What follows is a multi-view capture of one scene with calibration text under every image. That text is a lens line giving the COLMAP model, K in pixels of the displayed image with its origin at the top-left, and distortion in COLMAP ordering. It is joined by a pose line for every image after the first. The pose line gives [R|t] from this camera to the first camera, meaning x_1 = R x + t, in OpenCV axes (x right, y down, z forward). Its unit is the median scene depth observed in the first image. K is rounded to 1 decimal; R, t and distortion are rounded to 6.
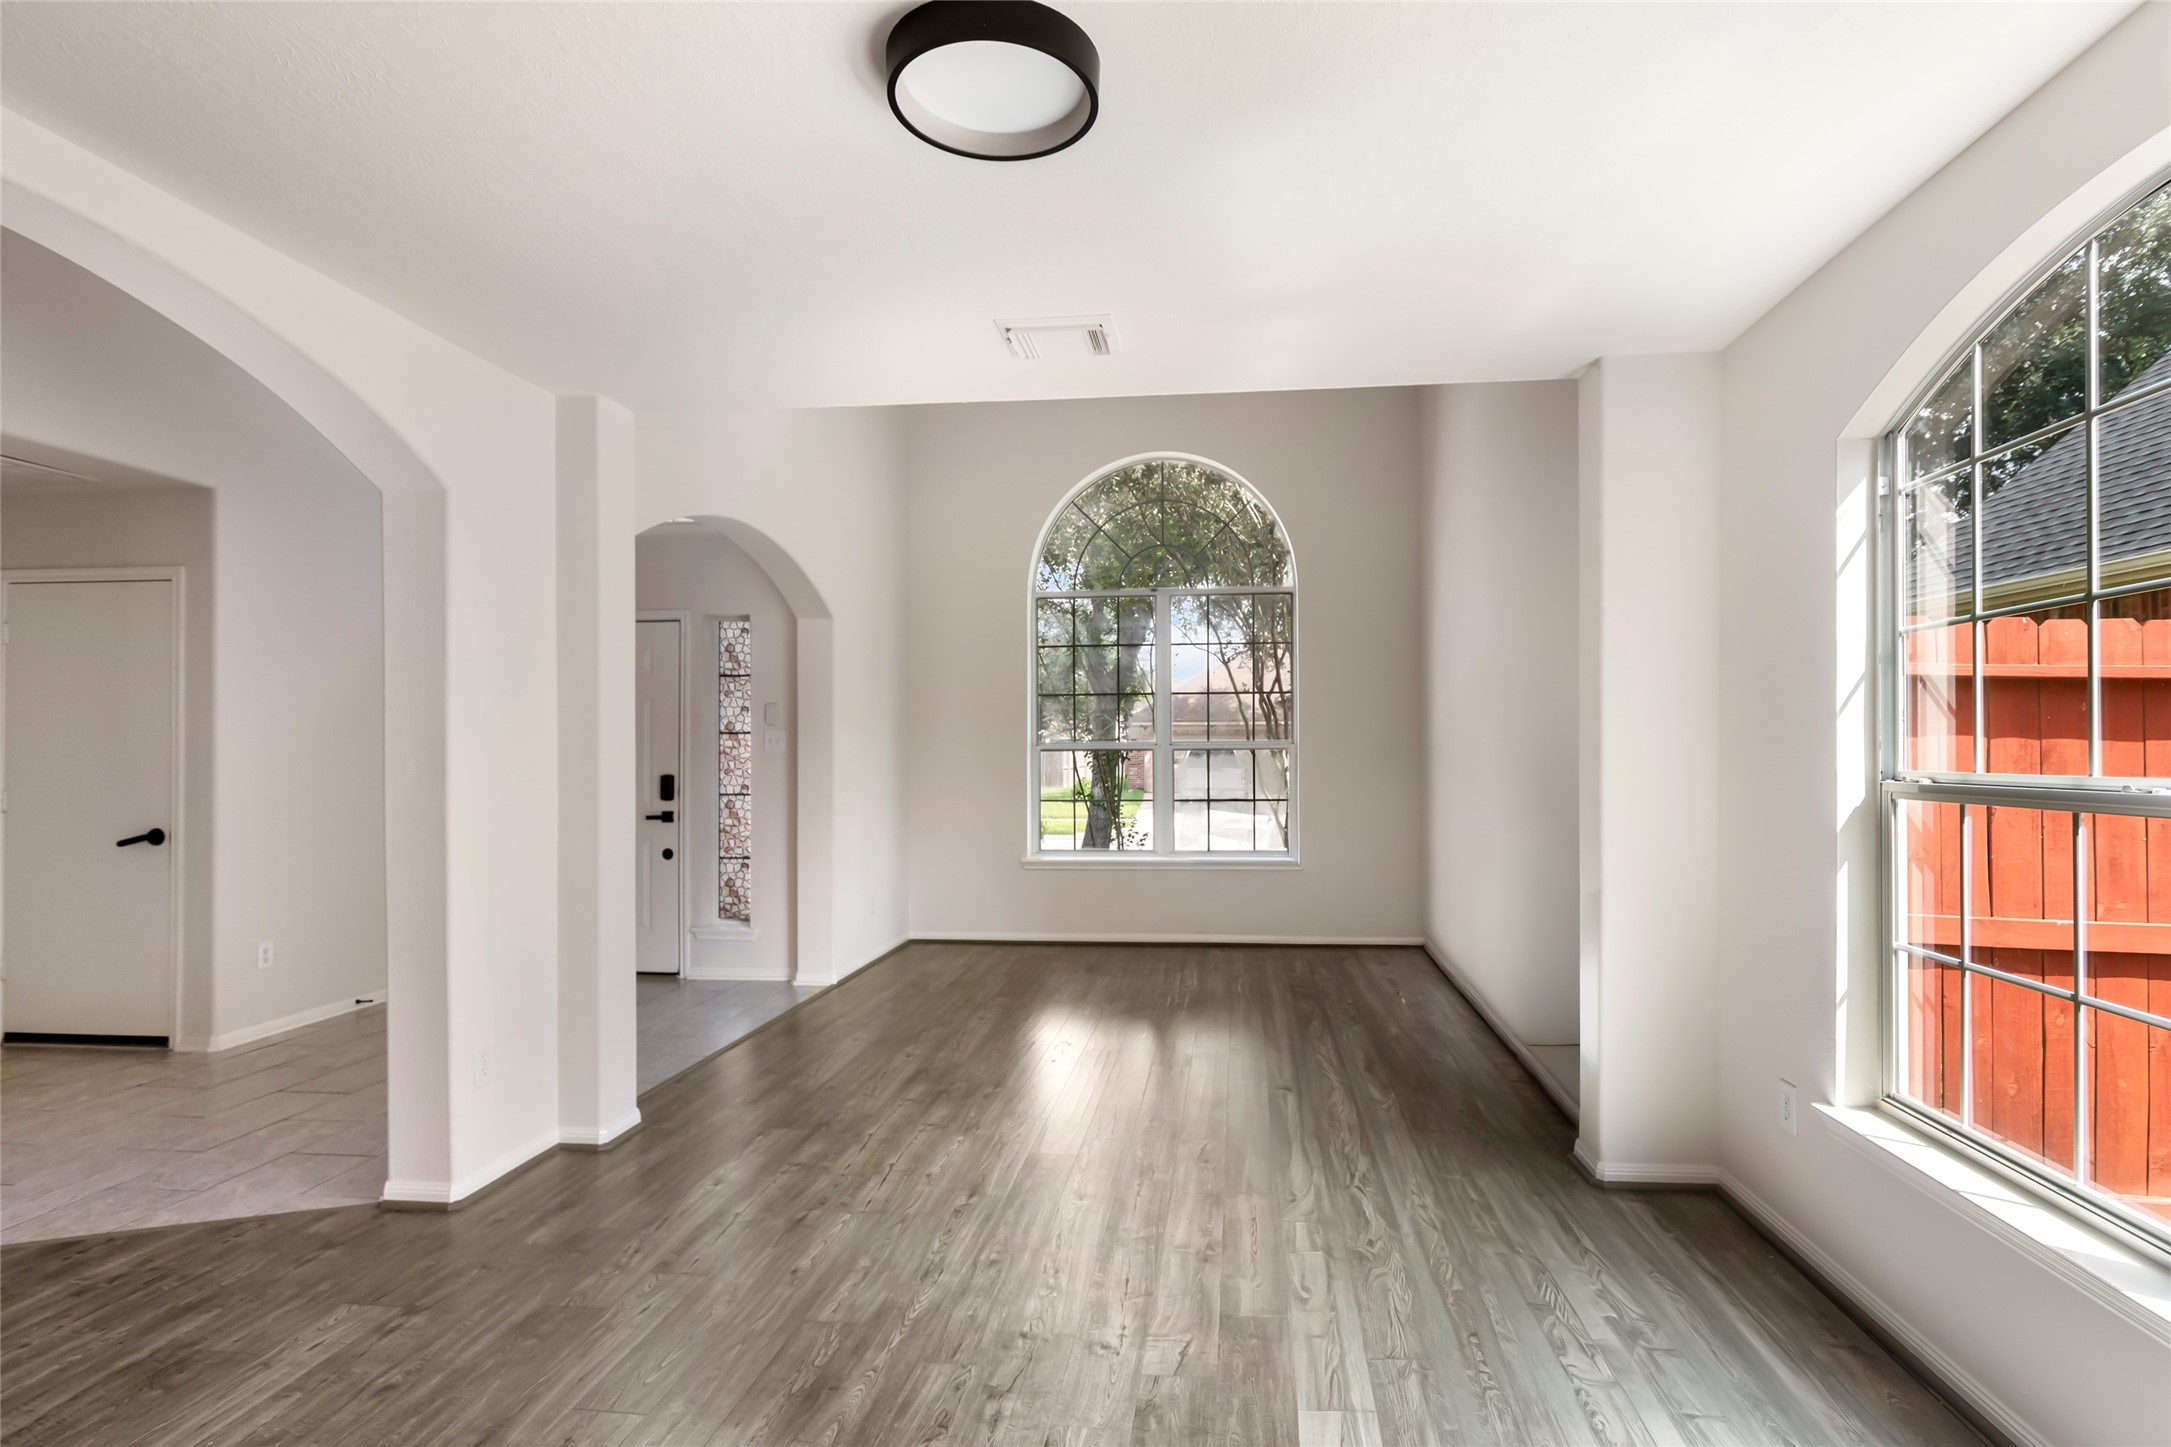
lens RADIAL K [[1064.1, 0, 1078.8], [0, 1064.1, 747.0], [0, 0, 1]] dist [0.019500, -0.002504]
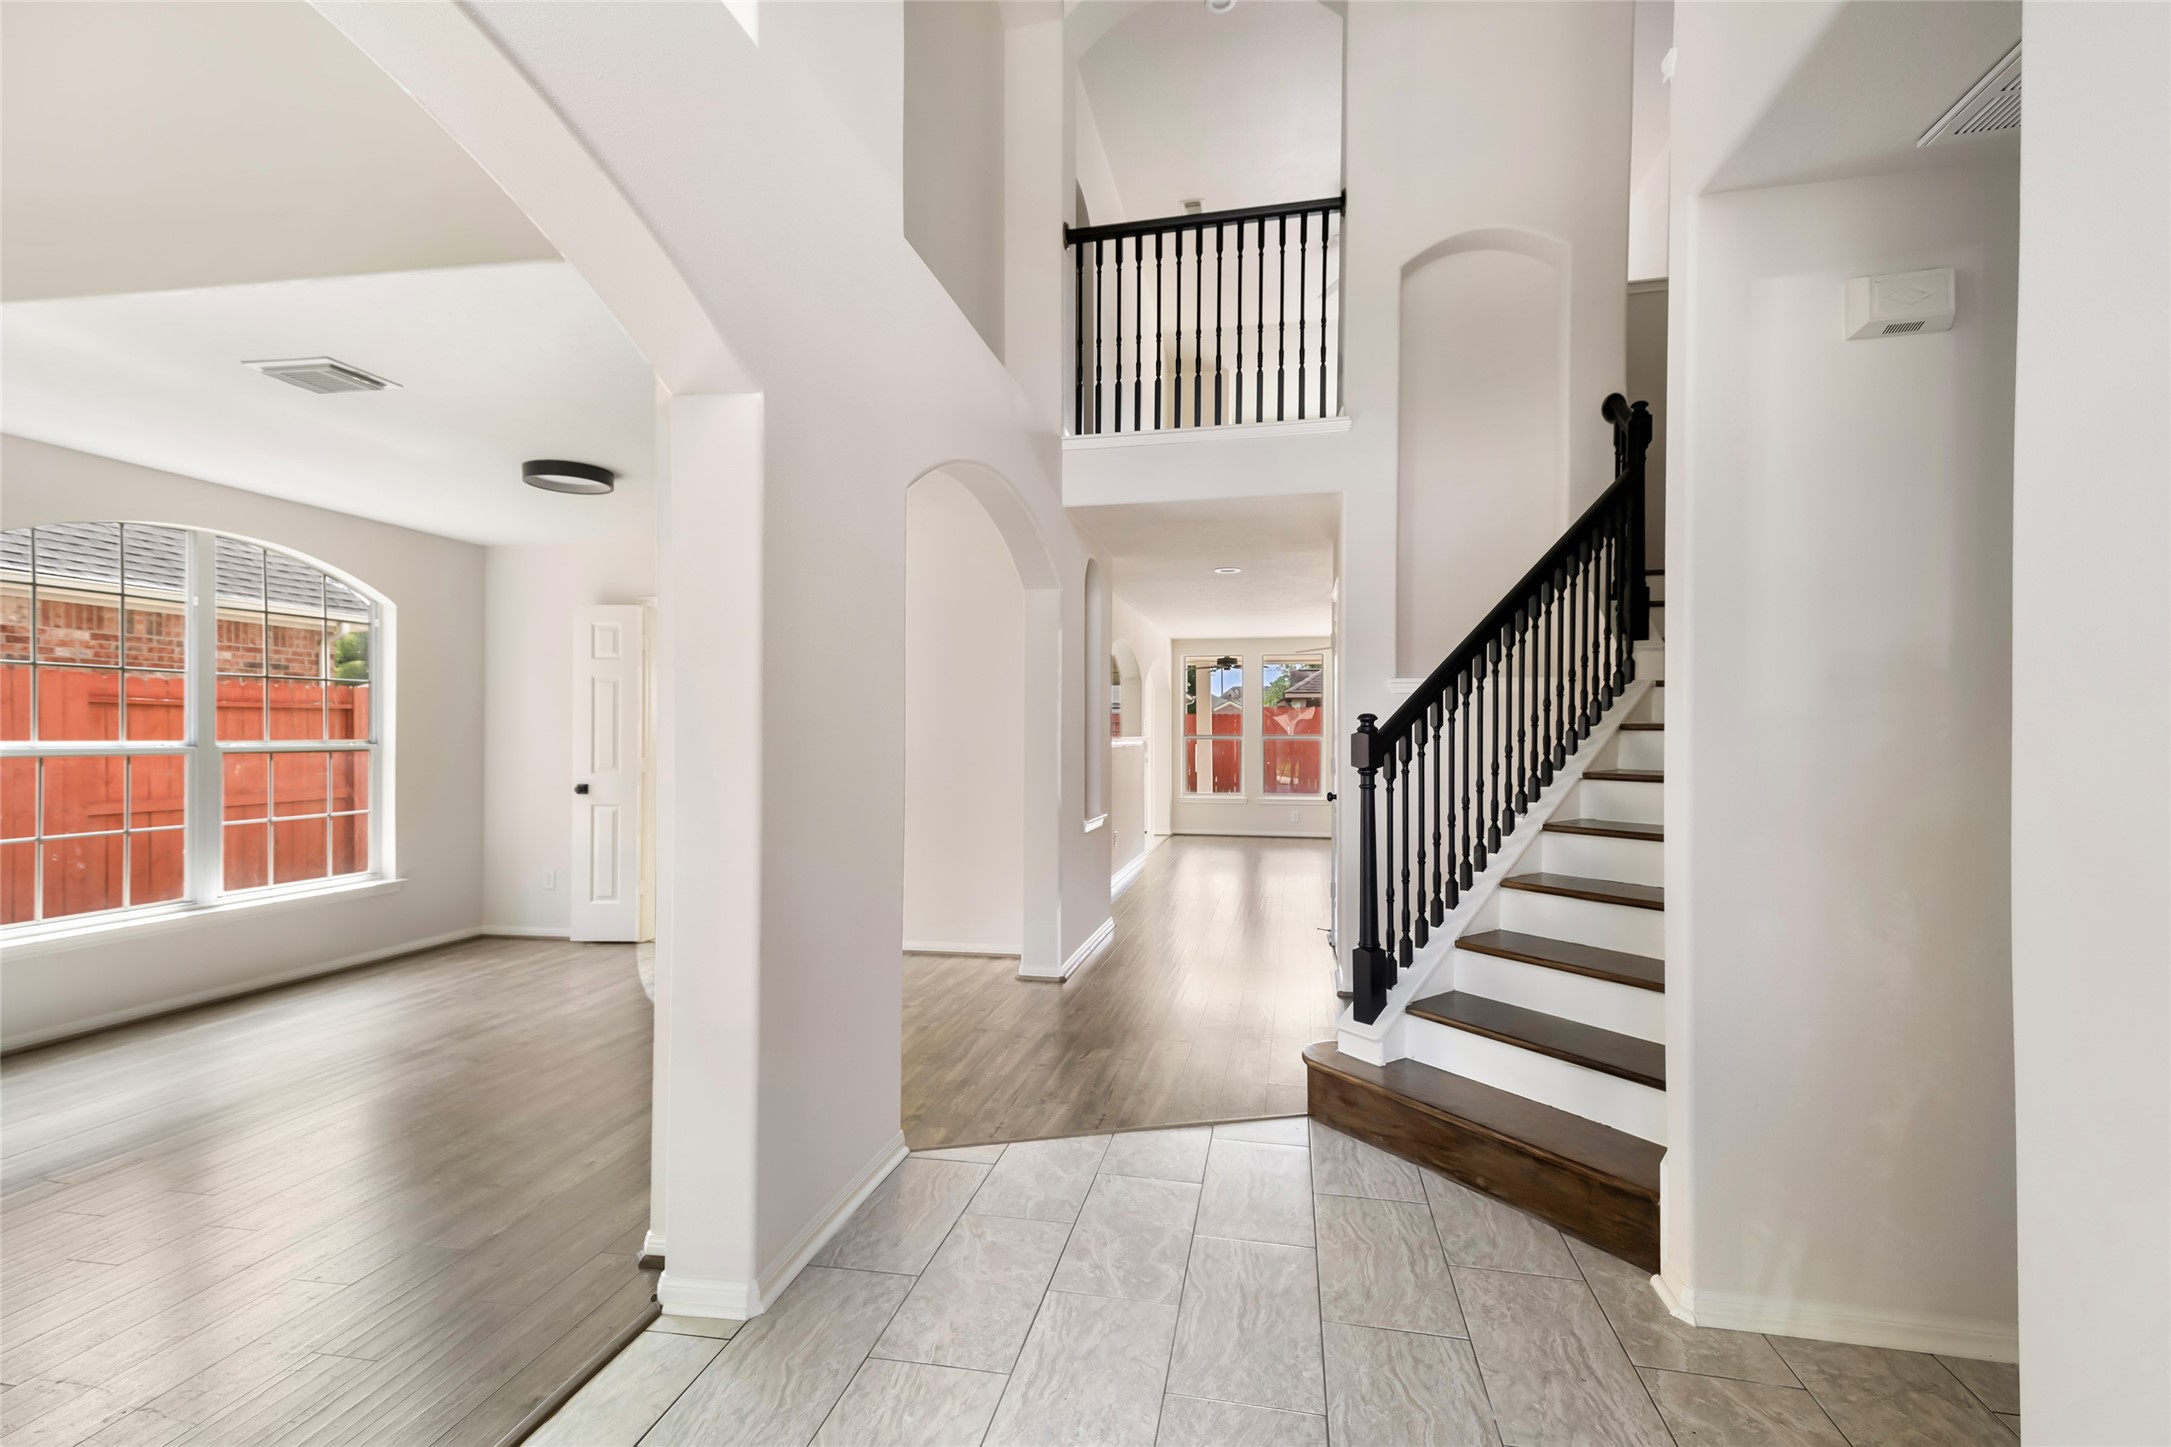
lens RADIAL K [[988.5, 0, 1089.6], [0, 988.5, 731.5], [0, 0, 1]] dist [0.025753, -0.005429]
pose [[-0.996810, 0.004889, 0.079656, -0.918525], [0.004026, 0.999931, -0.010997, 0.022265], [-0.079704, -0.010642, -0.996762, 1.988612]]
